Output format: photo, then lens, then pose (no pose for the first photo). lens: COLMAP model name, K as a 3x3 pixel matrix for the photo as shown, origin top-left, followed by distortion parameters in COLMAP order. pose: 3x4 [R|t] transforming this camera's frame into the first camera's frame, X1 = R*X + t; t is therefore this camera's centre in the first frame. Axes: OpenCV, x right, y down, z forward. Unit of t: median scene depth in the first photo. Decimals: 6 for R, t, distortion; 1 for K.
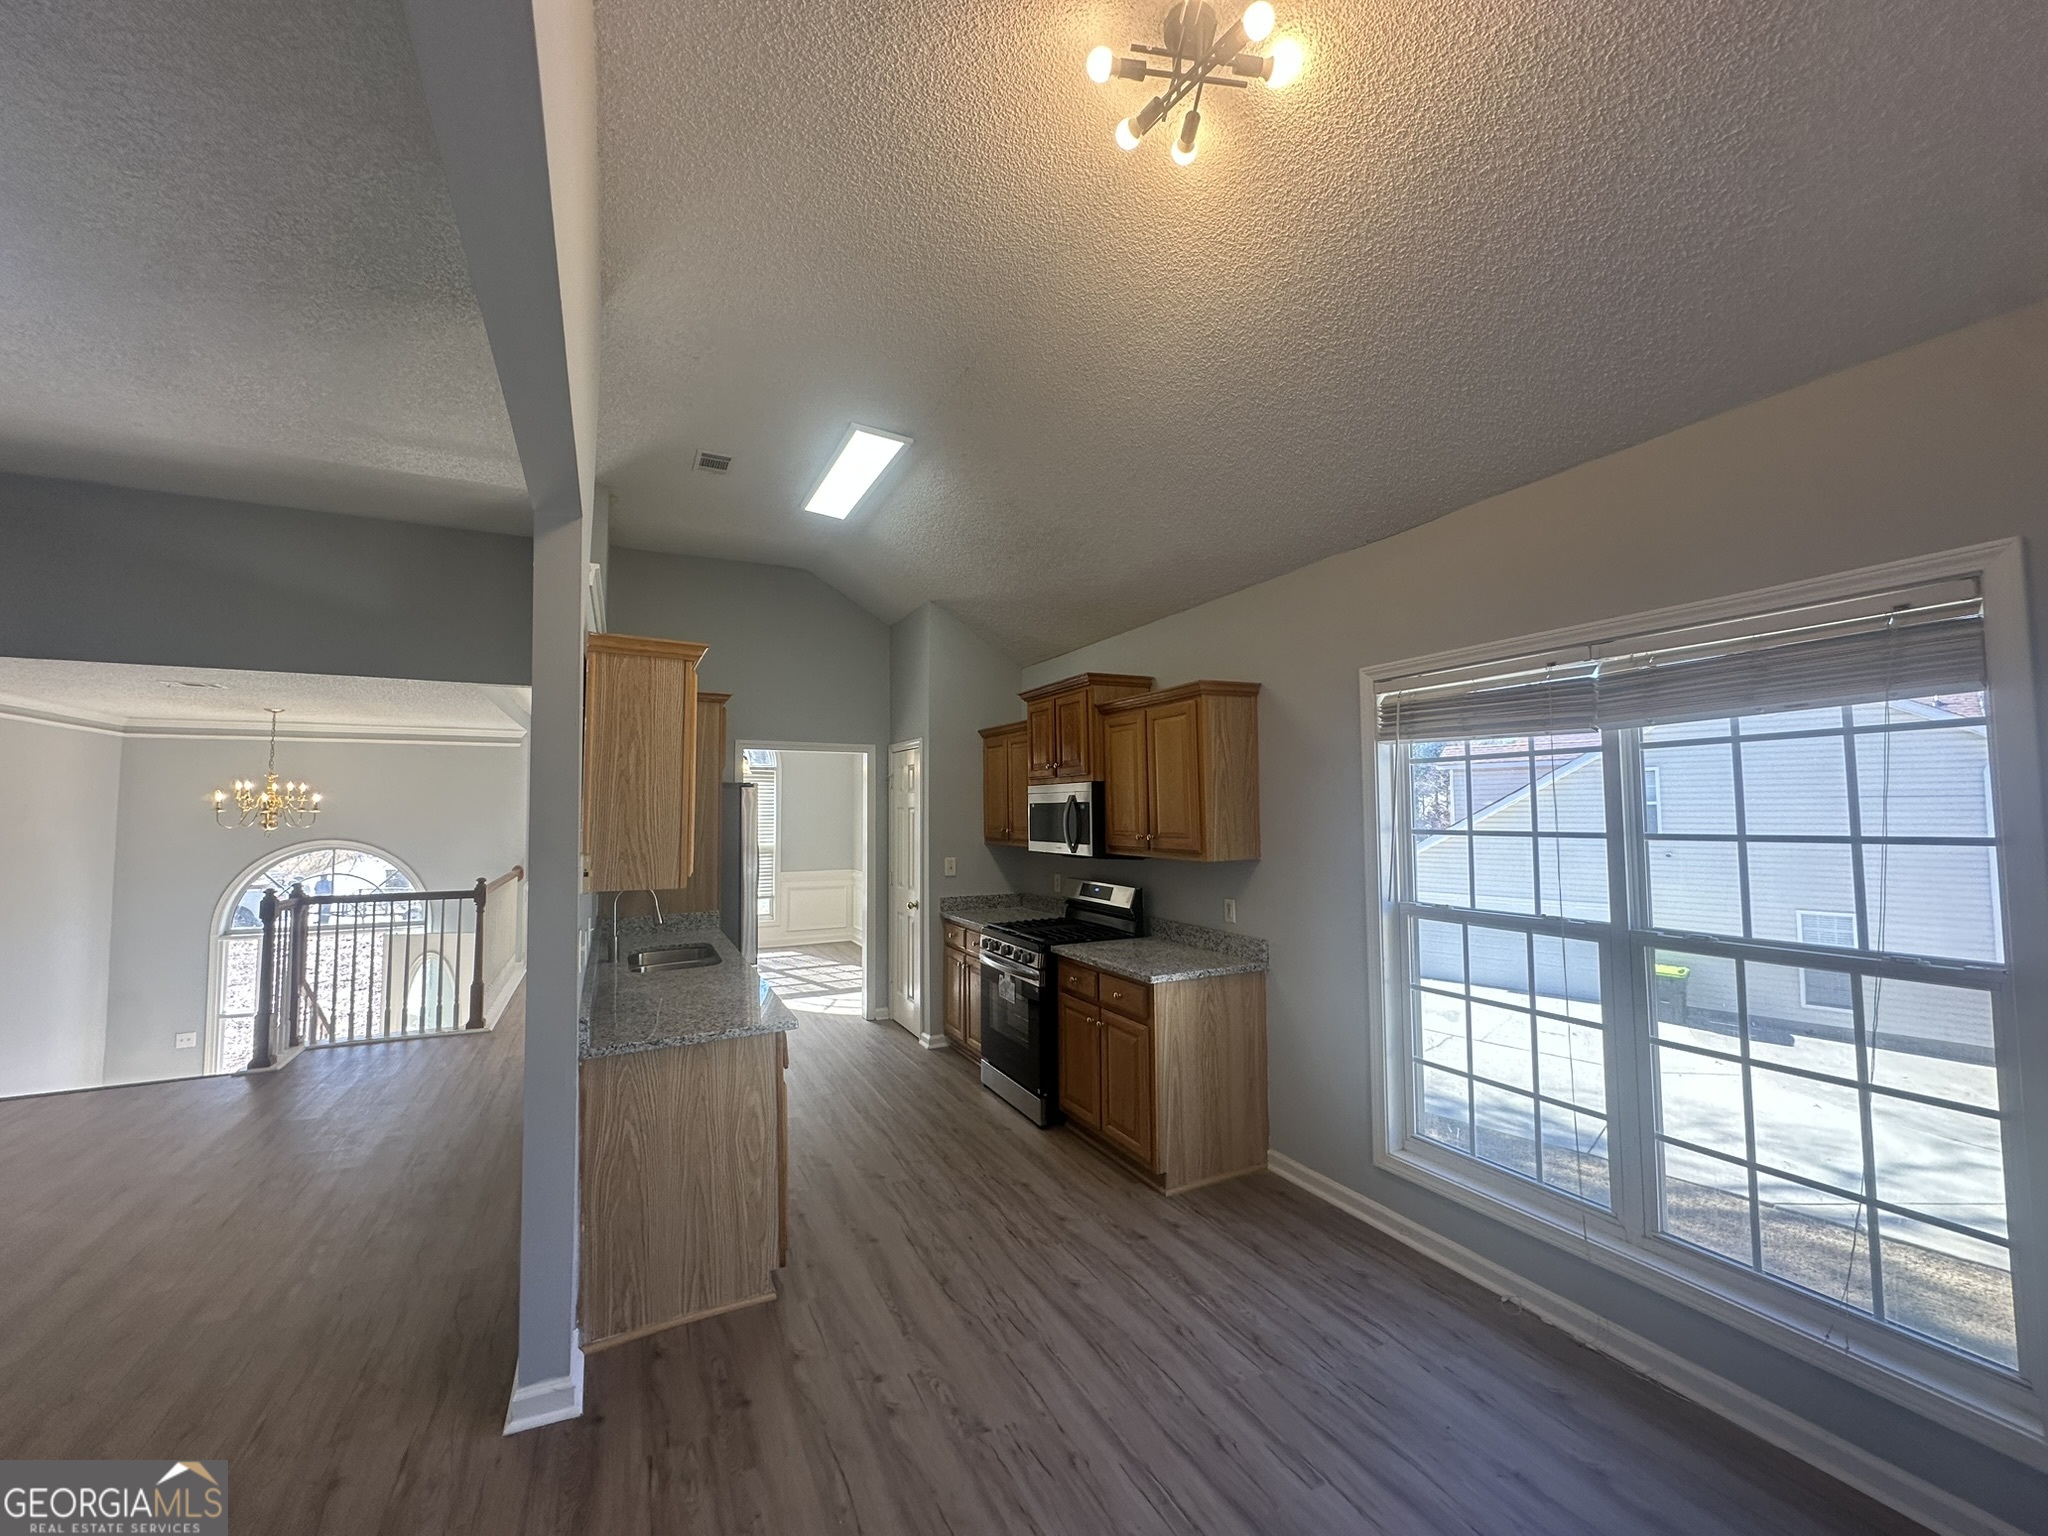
lens RADIAL K [[813.3, 0, 1024.0], [0, 813.3, 768.0], [0, 0, 1]] dist [-0.002664, -0.000325]
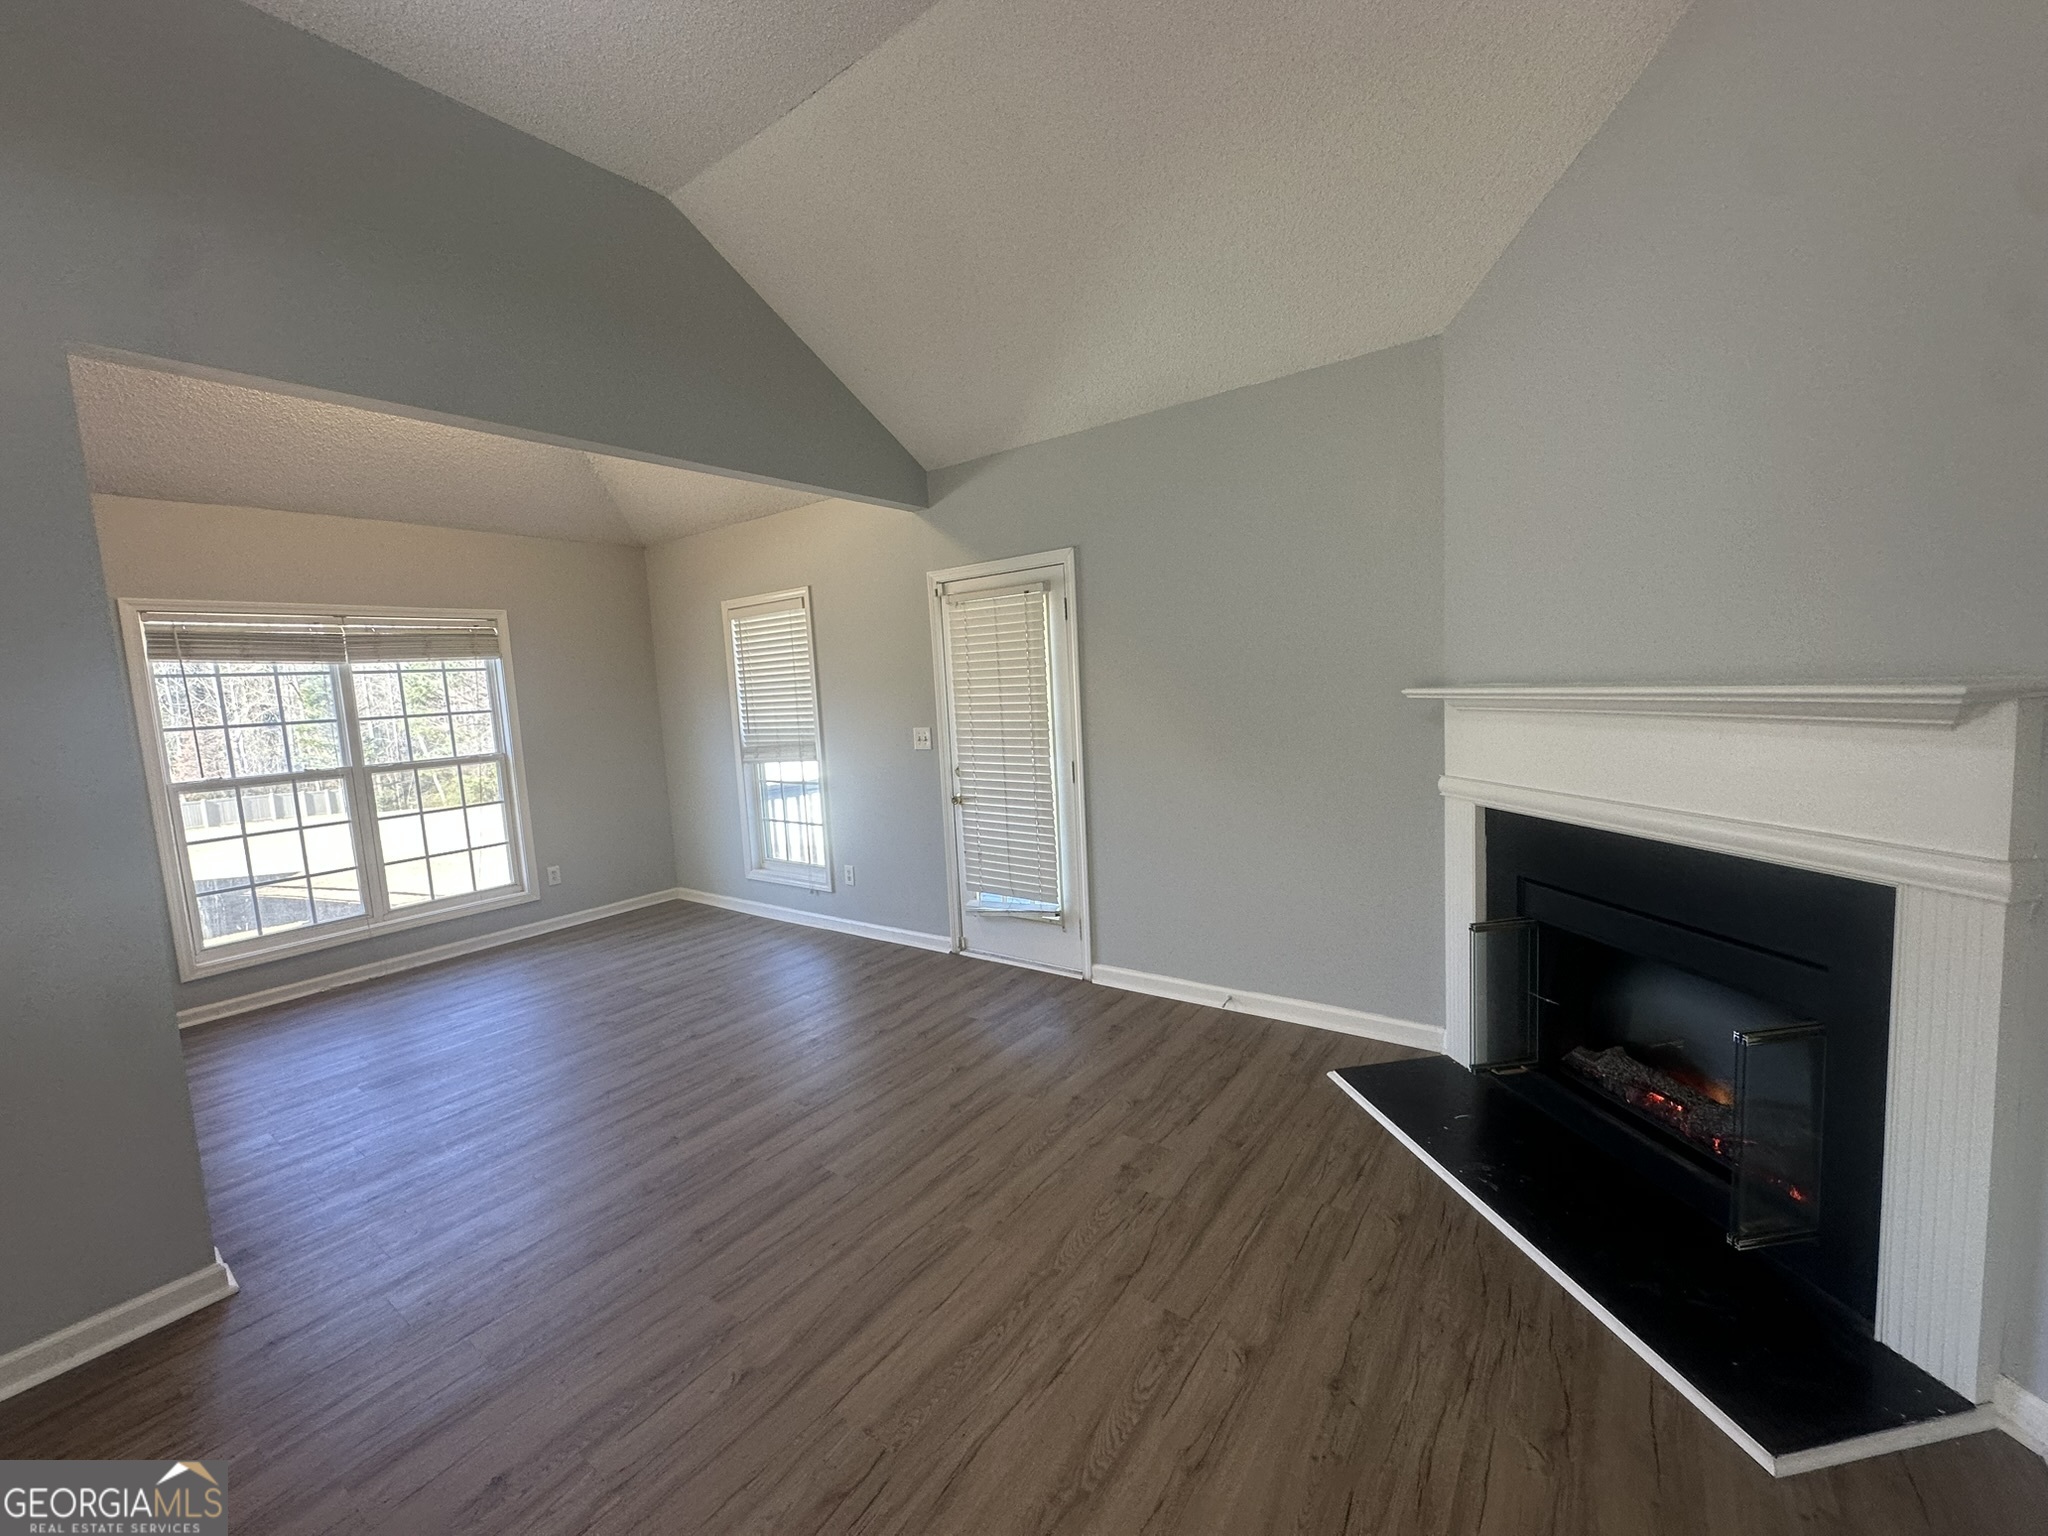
lens RADIAL K [[813.3, 0, 1024.0], [0, 813.3, 768.0], [0, 0, 1]] dist [-0.002664, -0.000325]
pose [[-0.467396, -0.060088, 0.882004, -1.443721], [0.012036, 0.997162, 0.074311, 0.063634], [-0.883966, 0.045348, -0.465347, 0.426899]]
